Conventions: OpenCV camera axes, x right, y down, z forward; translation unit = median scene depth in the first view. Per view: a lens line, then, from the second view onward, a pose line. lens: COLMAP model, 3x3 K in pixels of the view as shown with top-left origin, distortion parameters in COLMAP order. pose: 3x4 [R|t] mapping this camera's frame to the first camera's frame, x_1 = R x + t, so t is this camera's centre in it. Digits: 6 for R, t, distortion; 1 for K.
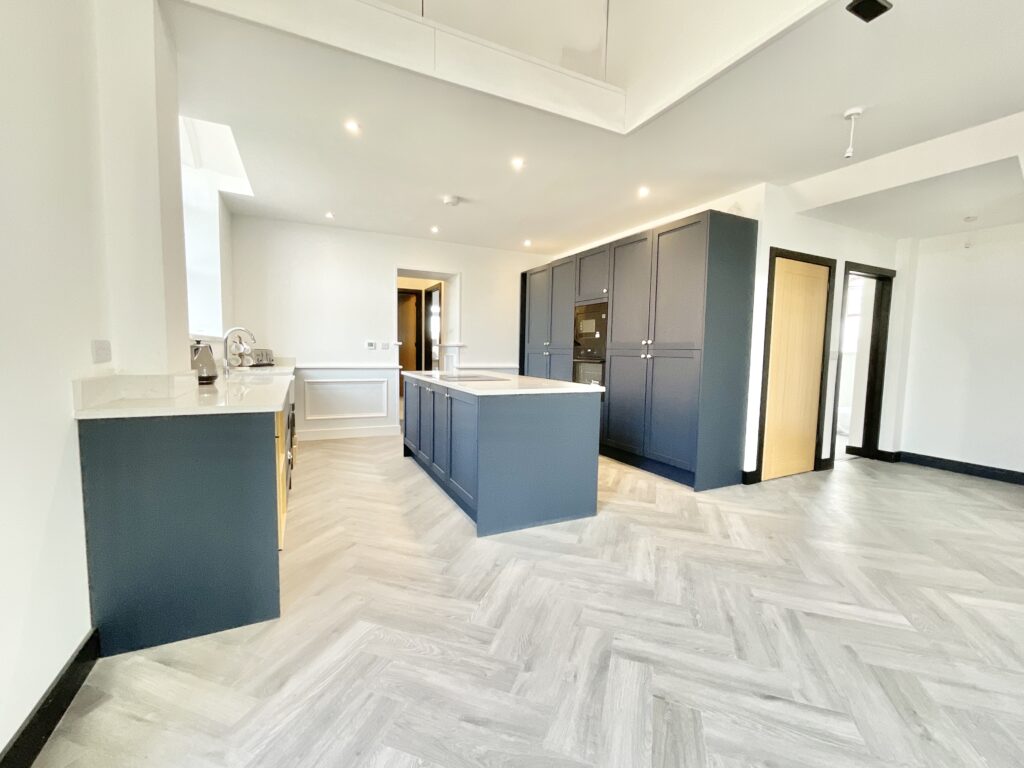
lens RADIAL K [[438.5, 0, 515.4], [0, 438.5, 367.6], [0, 0, 1]] dist [0.000139, -0.000072]
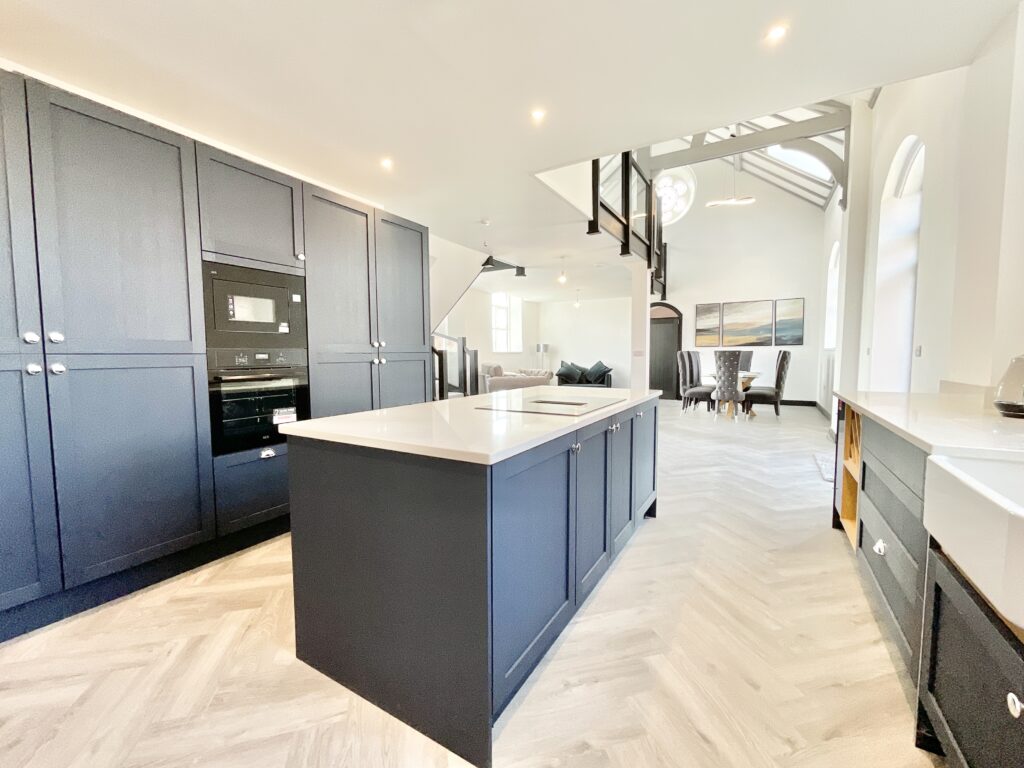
lens RADIAL K [[415.3, 0, 512.0], [0, 415.3, 384.0], [0, 0, 1]] dist [0.000317, 0.000079]
pose [[-0.541159, -0.074652, 0.837600, -0.443261], [0.024760, 0.994205, 0.104607, -0.052977], [-0.840556, 0.077348, -0.536175, 1.072976]]
